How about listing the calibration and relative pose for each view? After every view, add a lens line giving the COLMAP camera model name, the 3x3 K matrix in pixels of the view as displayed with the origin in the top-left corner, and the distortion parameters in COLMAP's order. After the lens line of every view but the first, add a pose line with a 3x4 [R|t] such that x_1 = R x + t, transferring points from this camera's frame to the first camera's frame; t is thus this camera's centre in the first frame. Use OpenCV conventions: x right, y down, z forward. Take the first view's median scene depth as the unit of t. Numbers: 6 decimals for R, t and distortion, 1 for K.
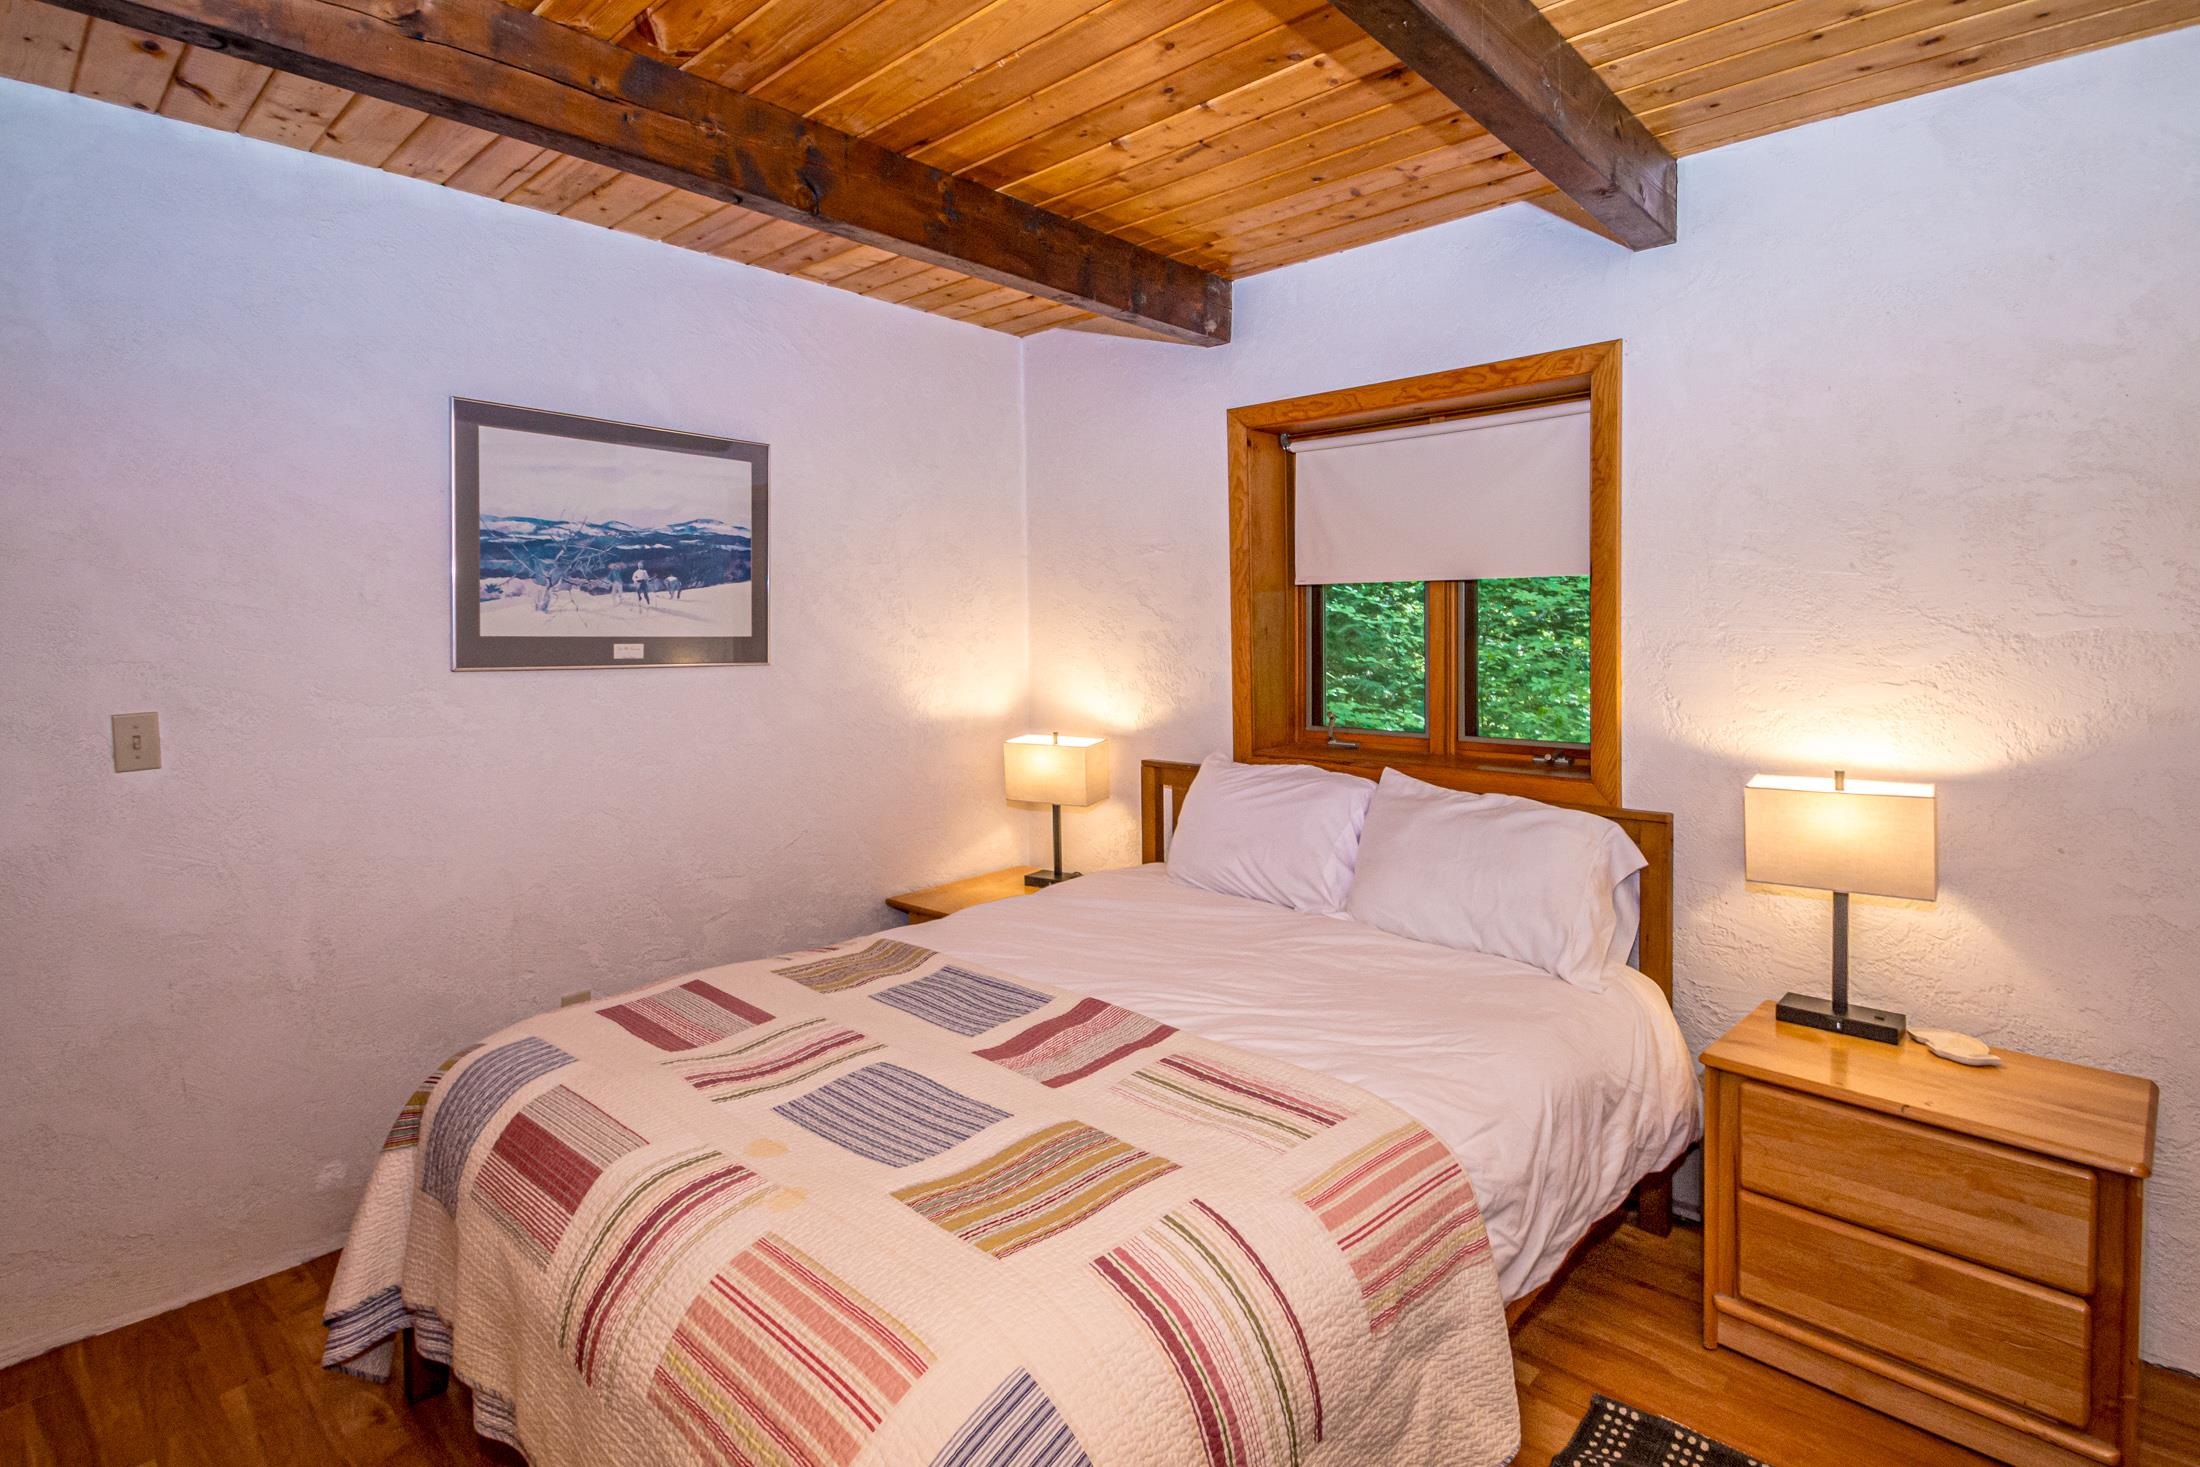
lens RADIAL K [[1073.3, 0, 1055.5], [0, 1073.3, 645.7], [0, 0, 1]] dist [0.001450, -0.012308]
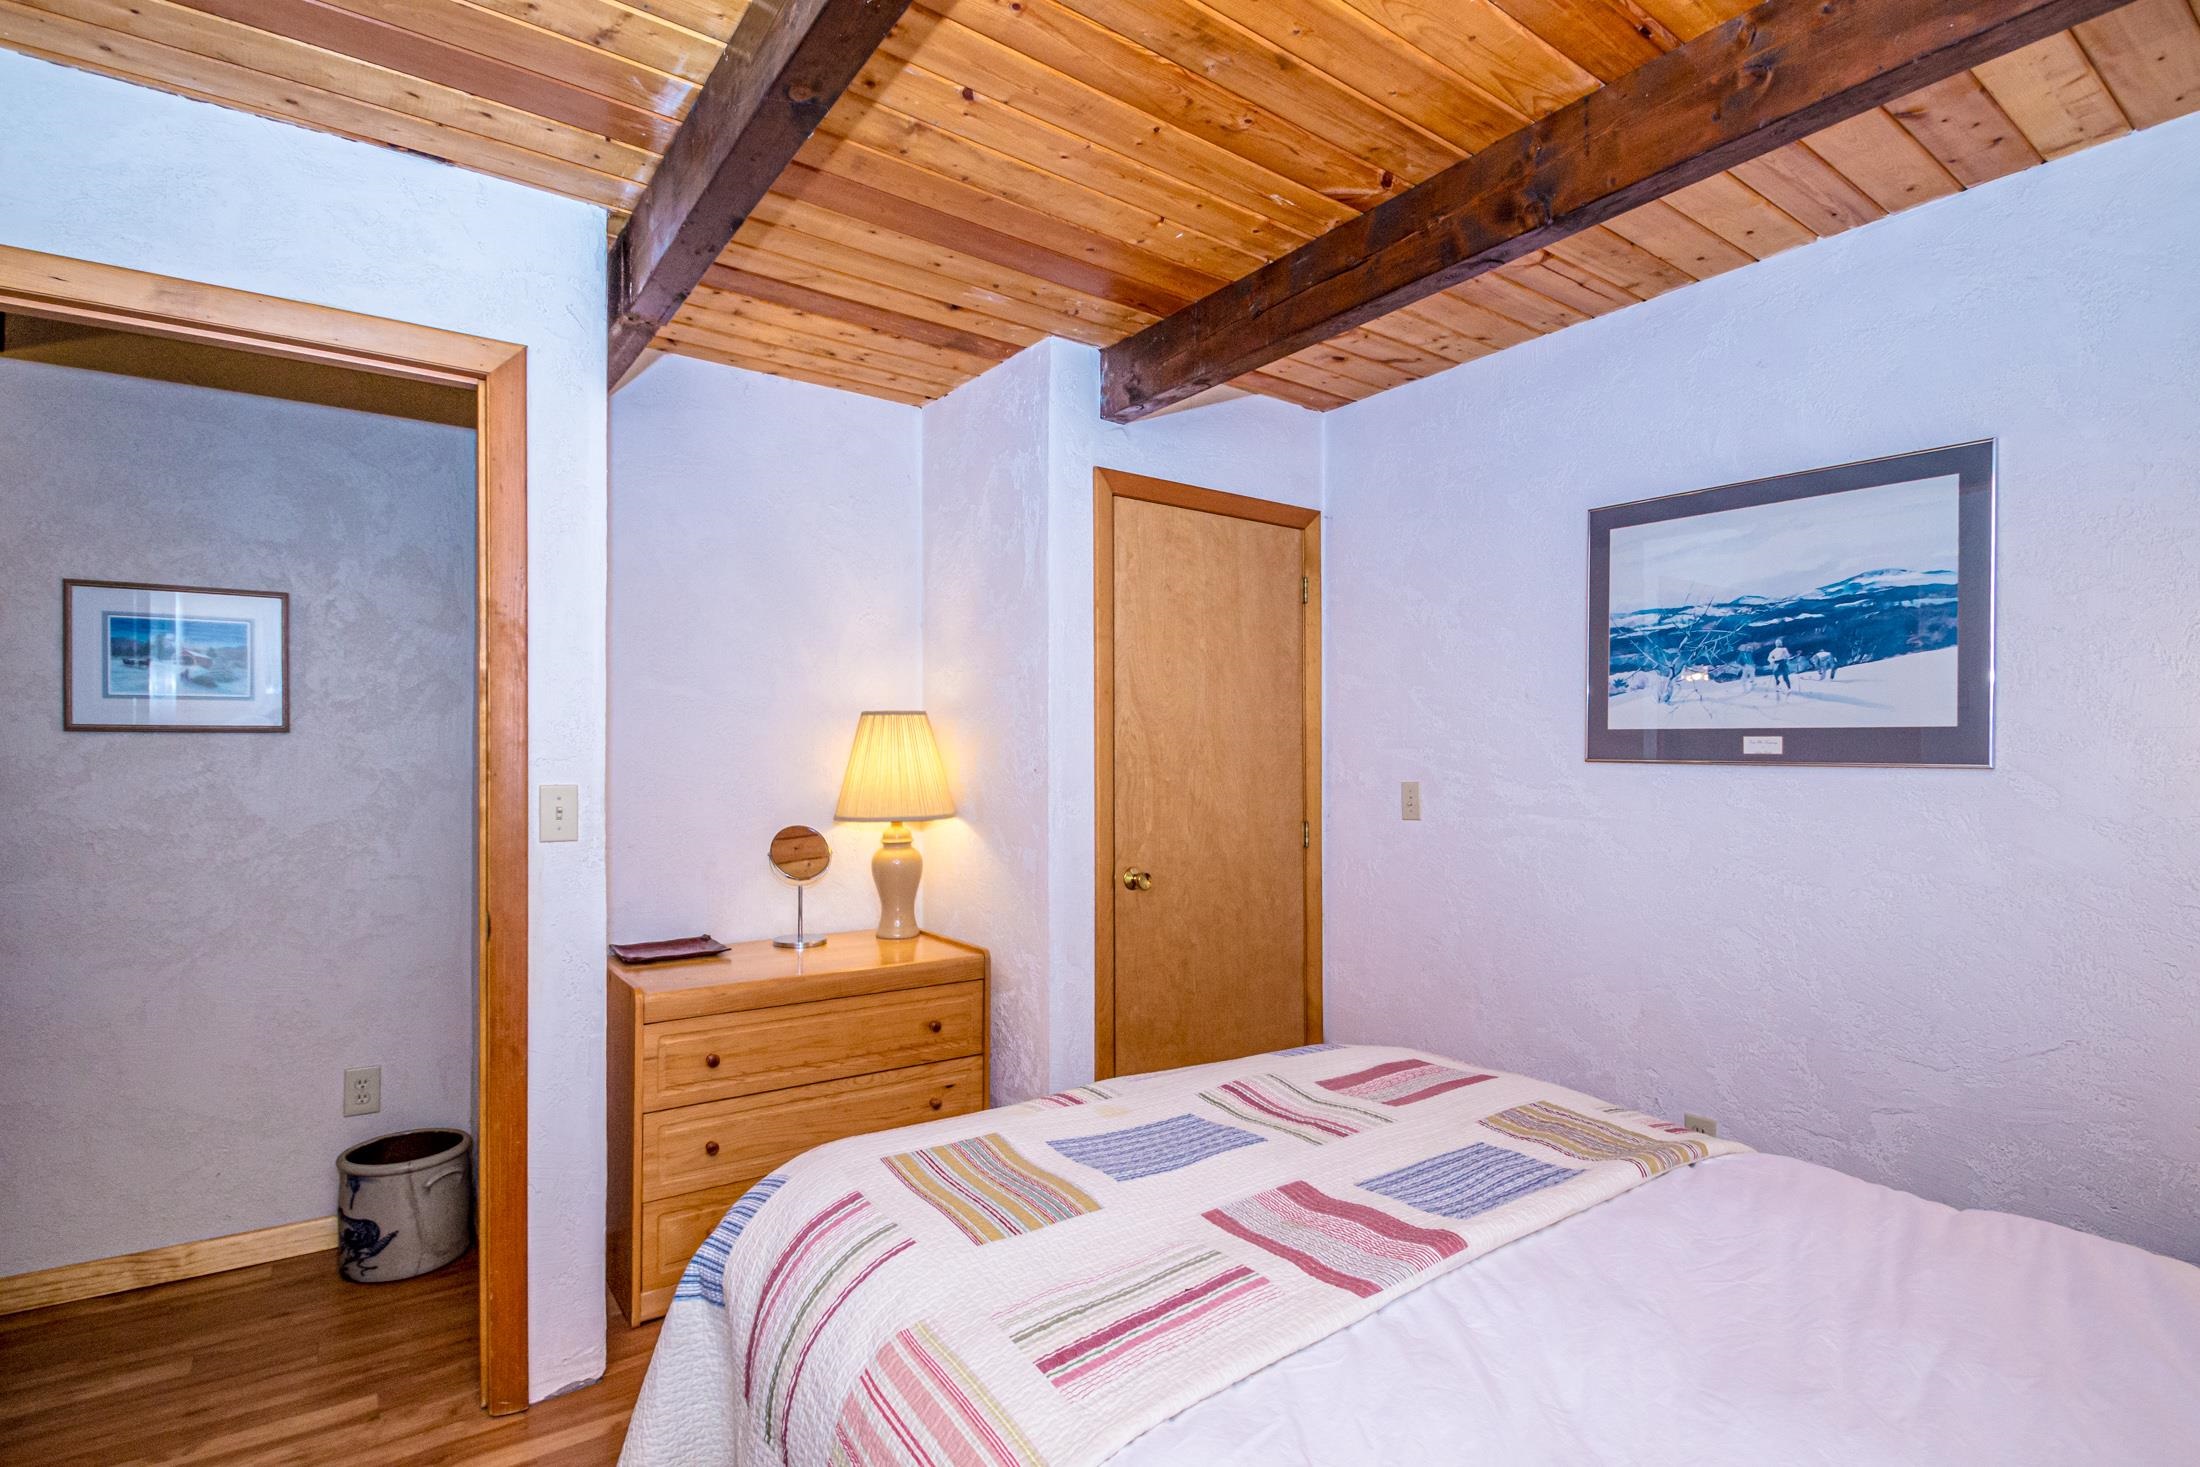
lens RADIAL K [[1053.5, 0, 1099.9], [0, 1053.5, 753.7], [0, 0, 1]] dist [-0.038797, -0.000104]
pose [[-0.181081, -0.001198, -0.983468, 0.524939], [-0.019316, 0.999811, 0.002339, 0.020774], [0.983279, 0.019420, -0.181070, 0.653719]]
